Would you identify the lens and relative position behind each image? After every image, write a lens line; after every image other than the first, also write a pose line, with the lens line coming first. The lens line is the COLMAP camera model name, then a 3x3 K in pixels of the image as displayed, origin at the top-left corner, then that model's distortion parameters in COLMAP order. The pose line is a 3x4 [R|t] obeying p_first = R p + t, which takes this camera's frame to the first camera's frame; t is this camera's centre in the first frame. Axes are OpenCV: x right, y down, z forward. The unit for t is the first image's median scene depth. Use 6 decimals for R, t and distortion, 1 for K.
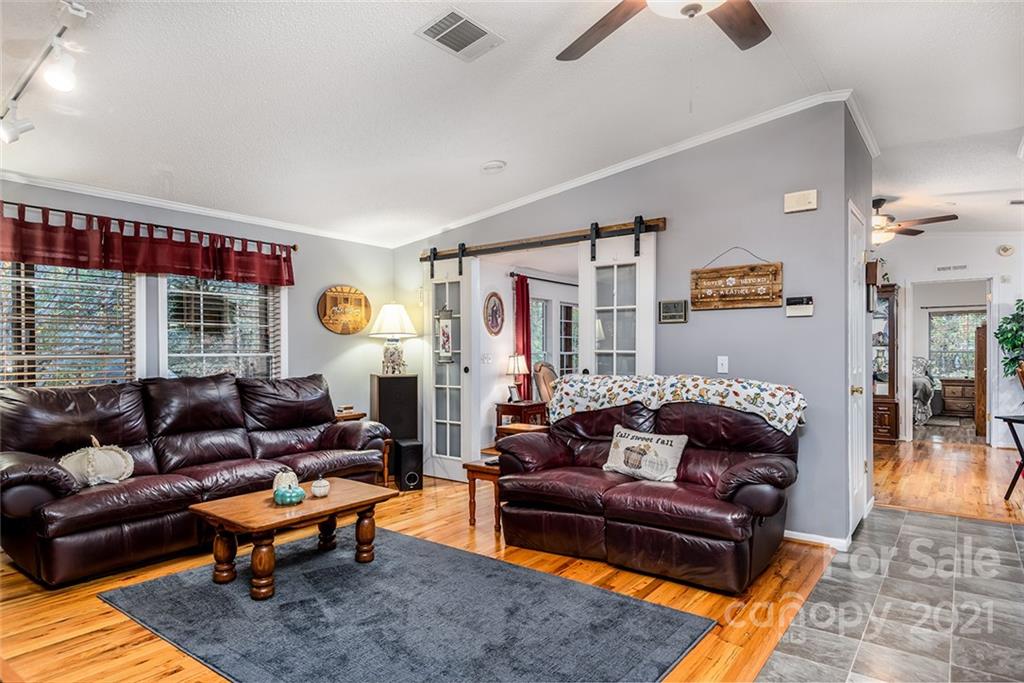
lens RADIAL K [[577.0, 0, 529.0], [0, 577.0, 342.0], [0, 0, 1]] dist [0.048054, -0.046671]
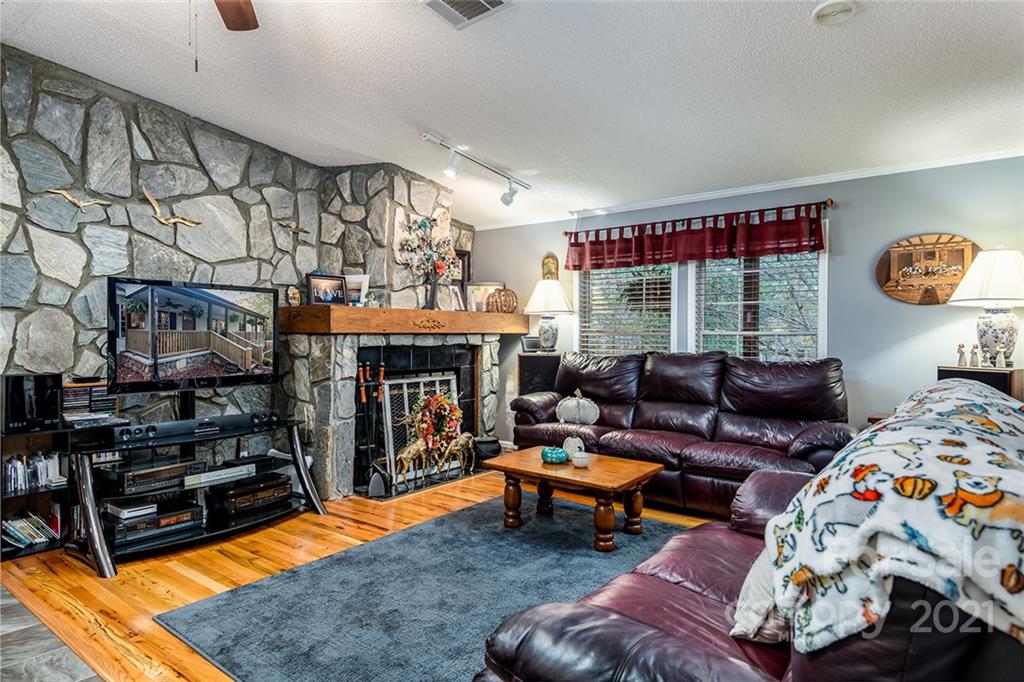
lens RADIAL K [[592.4, 0, 512.0], [0, 592.4, 341.0], [0, 0, 1]] dist [0.030199, -0.030453]
pose [[-0.029399, 0.019309, -0.999381, 0.607222], [0.015914, 0.999696, 0.018847, 0.012714], [0.999441, -0.015350, -0.029698, 0.782016]]
